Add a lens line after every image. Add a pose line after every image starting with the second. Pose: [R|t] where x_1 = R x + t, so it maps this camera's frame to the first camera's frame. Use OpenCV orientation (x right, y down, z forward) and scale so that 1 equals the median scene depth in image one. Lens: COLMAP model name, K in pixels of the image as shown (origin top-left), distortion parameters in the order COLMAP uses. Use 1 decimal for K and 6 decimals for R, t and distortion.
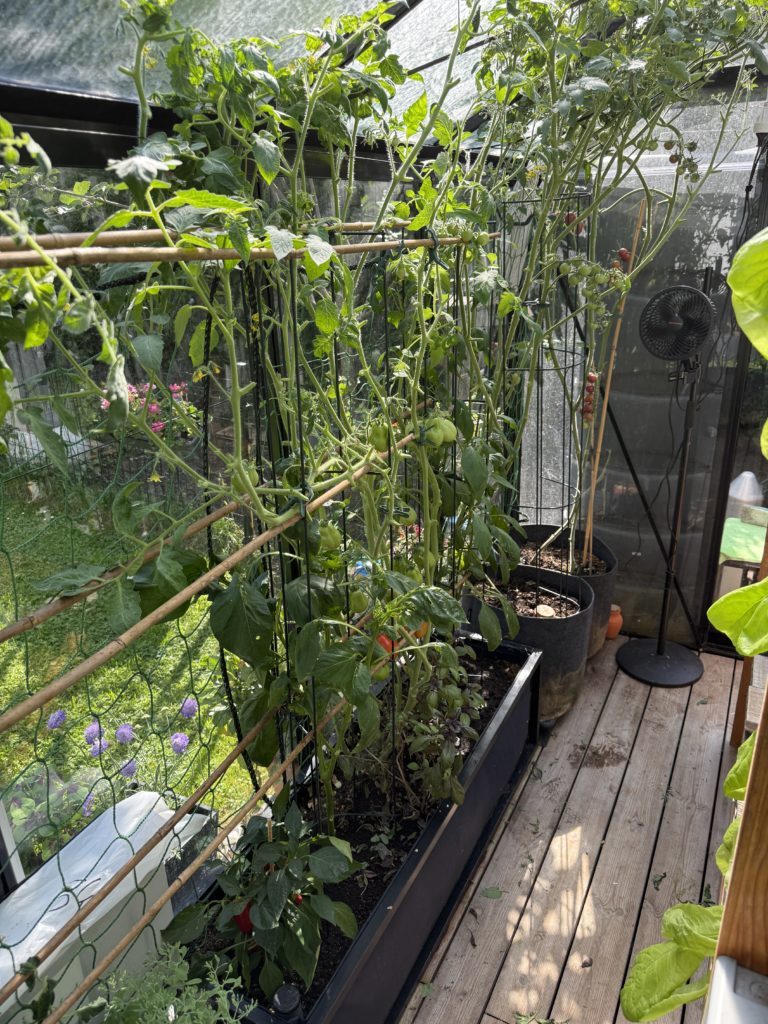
lens RADIAL K [[726.9, 0, 384.0], [0, 726.9, 512.0], [0, 0, 1]] dist [0.060601, -0.093363]
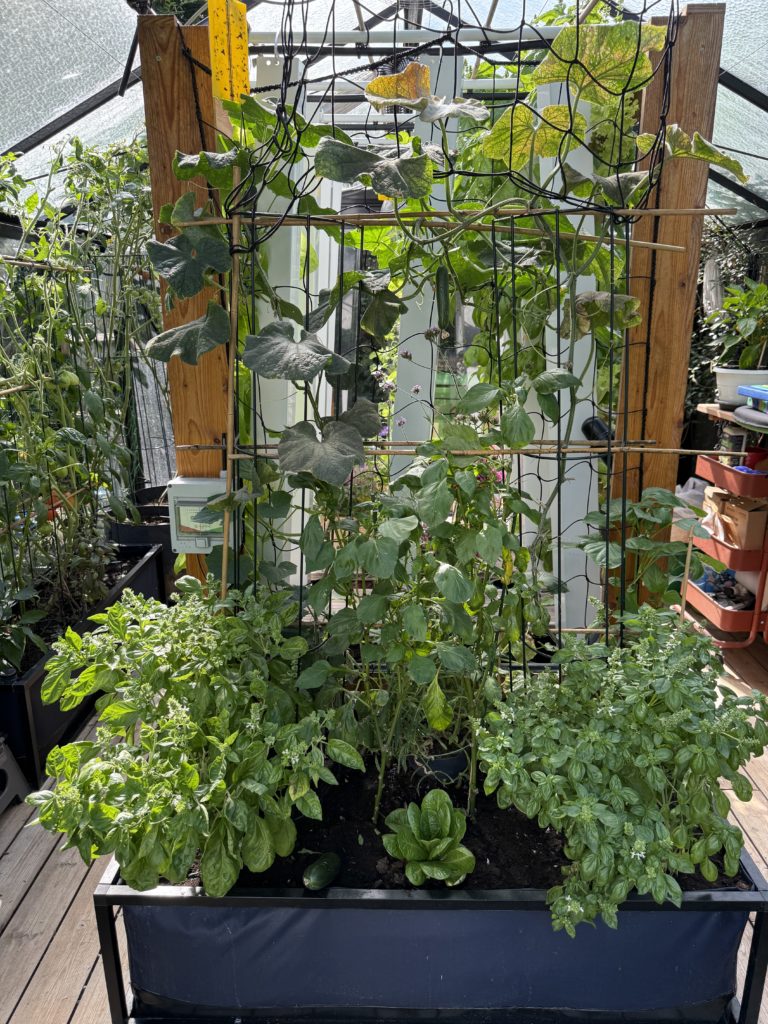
lens RADIAL K [[726.9, 0, 384.0], [0, 726.9, 512.0], [0, 0, 1]] dist [0.060601, -0.093363]
pose [[0.891487, -0.099019, 0.442093, -0.060020], [0.147769, 0.986009, -0.077135, 0.492531], [-0.428270, 0.134093, 0.893646, -0.910493]]
